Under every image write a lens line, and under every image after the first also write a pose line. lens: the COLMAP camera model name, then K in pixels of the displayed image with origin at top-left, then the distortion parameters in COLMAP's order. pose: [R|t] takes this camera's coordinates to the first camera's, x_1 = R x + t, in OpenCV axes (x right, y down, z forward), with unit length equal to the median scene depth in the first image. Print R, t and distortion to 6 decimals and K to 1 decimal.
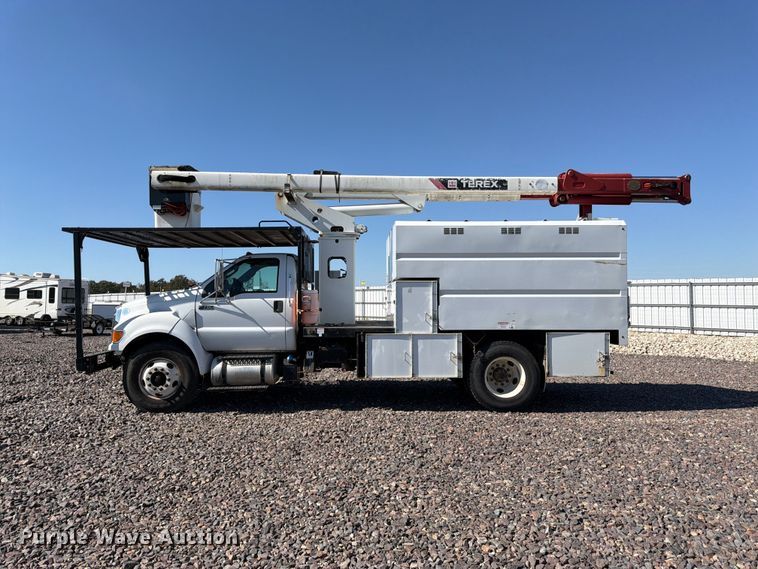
lens RADIAL K [[540.0, 0, 376.7], [0, 540.0, 285.2], [0, 0, 1]] dist [0.060486, -0.090585]
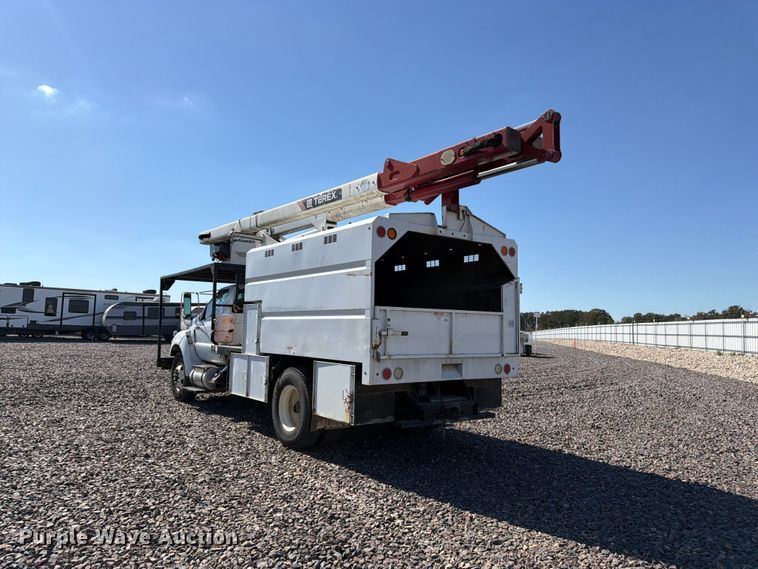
lens RADIAL K [[540.0, 0, 378.8], [0, 540.0, 284.4], [0, 0, 1]] dist [0.060486, -0.090585]
pose [[0.577962, -0.055406, -0.814181, 1.044996], [0.005635, 0.997940, -0.063911, 0.021606], [0.816045, 0.032350, 0.577083, 0.575712]]
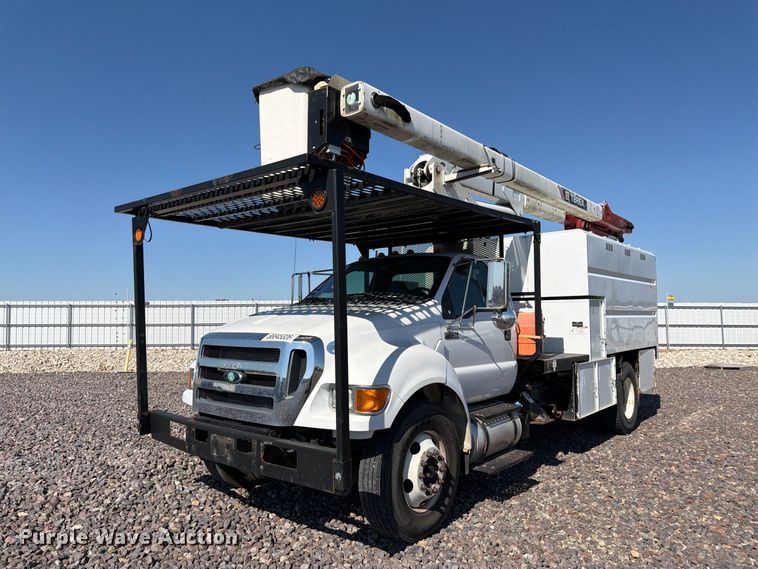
lens RADIAL K [[540.0, 0, 379.4], [0, 540.0, 288.4], [0, 0, 1]] dist [0.060486, -0.090585]
pose [[0.674169, 0.037230, 0.737638, -0.808391], [-0.016127, 0.999233, -0.035694, 0.011254], [-0.738401, 0.012168, 0.674252, 0.651922]]
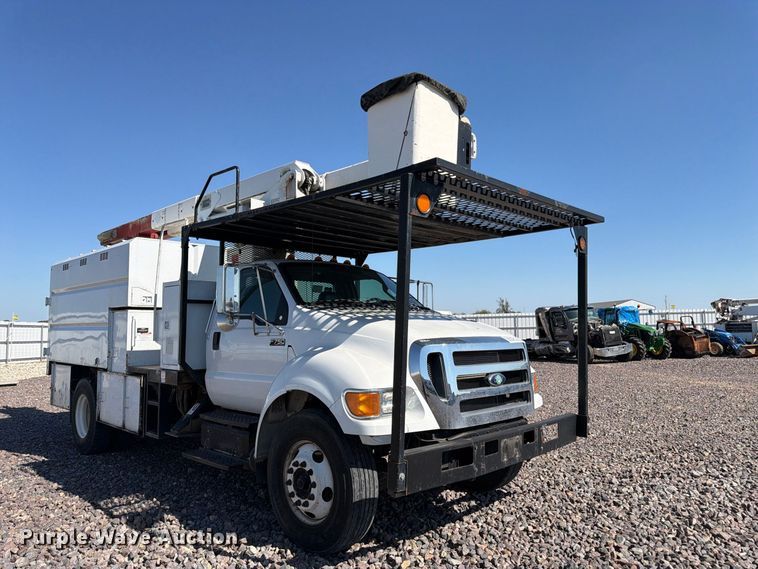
lens RADIAL K [[540.0, 0, 385.3], [0, 540.0, 284.0], [0, 0, 1]] dist [0.060486, -0.090585]
pose [[-0.679532, 0.069133, 0.730382, -0.832251], [-0.013958, 0.994152, -0.107085, 0.044558], [-0.733513, -0.082962, -0.674593, 1.533101]]
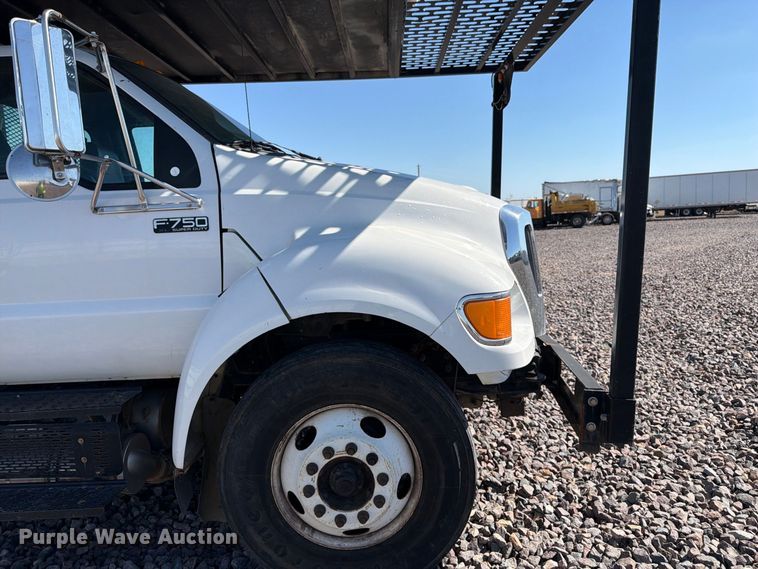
lens RADIAL K [[540.0, 0, 388.3], [0, 540.0, 284.6], [0, 0, 1]] dist [0.060486, -0.090585]
pose [[-0.997617, 0.038877, 0.056998, -0.441095], [0.043762, 0.995234, 0.087139, 0.056824], [-0.053339, 0.089426, -0.994564, 1.487152]]
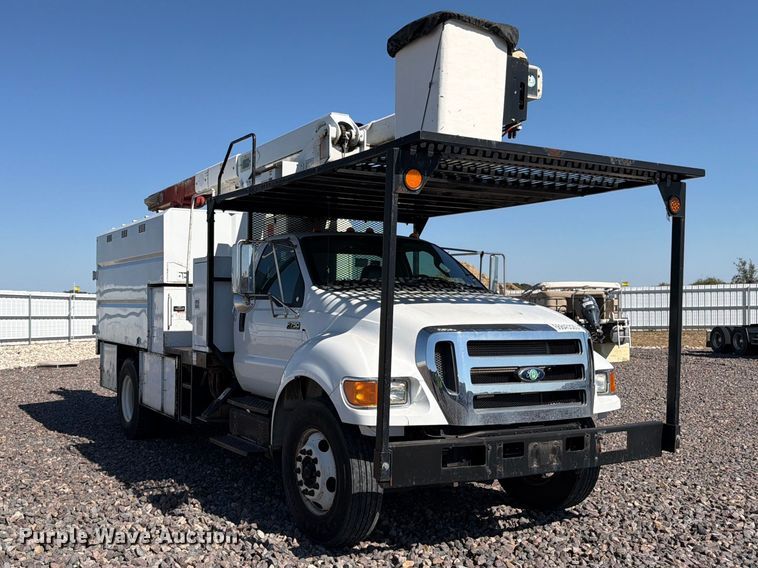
lens RADIAL K [[743.3, 0, 298.1], [0, 743.3, 292.9], [0, 0, 1]] dist [0.038816, 0.000000]
pose [[-0.421015, 0.017110, 0.906892, -0.991287], [-0.030344, 0.998997, -0.032935, 0.038202], [-0.906546, -0.041385, -0.420074, 1.527592]]
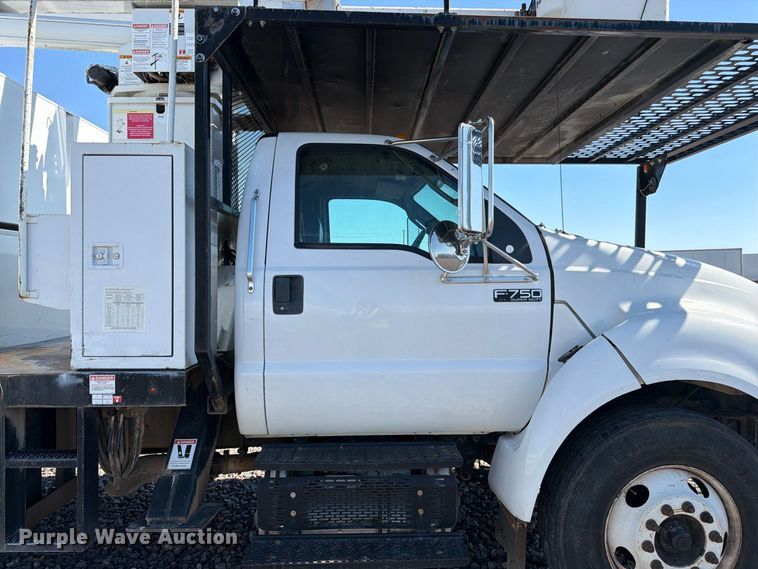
lens RADIAL K [[525.4, 0, 386.5], [0, 525.4, 284.7], [0, 0, 1]] dist [0.012686, -0.014487]
pose [[-0.999835, 0.006601, 0.016943, -0.254748], [0.006184, 0.999678, -0.024591, 0.047074], [-0.017100, -0.024482, -0.999554, 1.516155]]
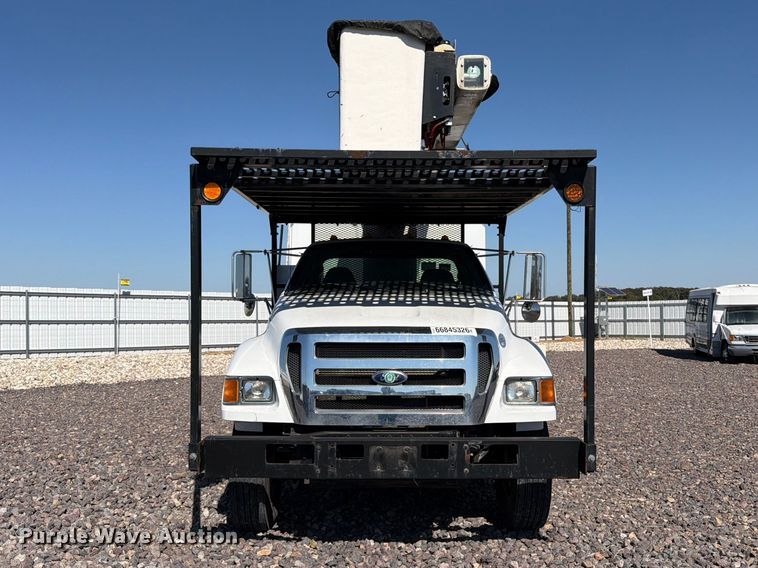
lens RADIAL K [[743.3, 0, 391.9], [0, 743.3, 292.9], [0, 0, 1]] dist [0.038816, 0.000000]
pose [[0.023654, 0.027447, 0.999343, -1.115452], [-0.028570, 0.999233, -0.026768, 0.026839], [-0.999312, -0.027918, 0.024420, 1.085037]]
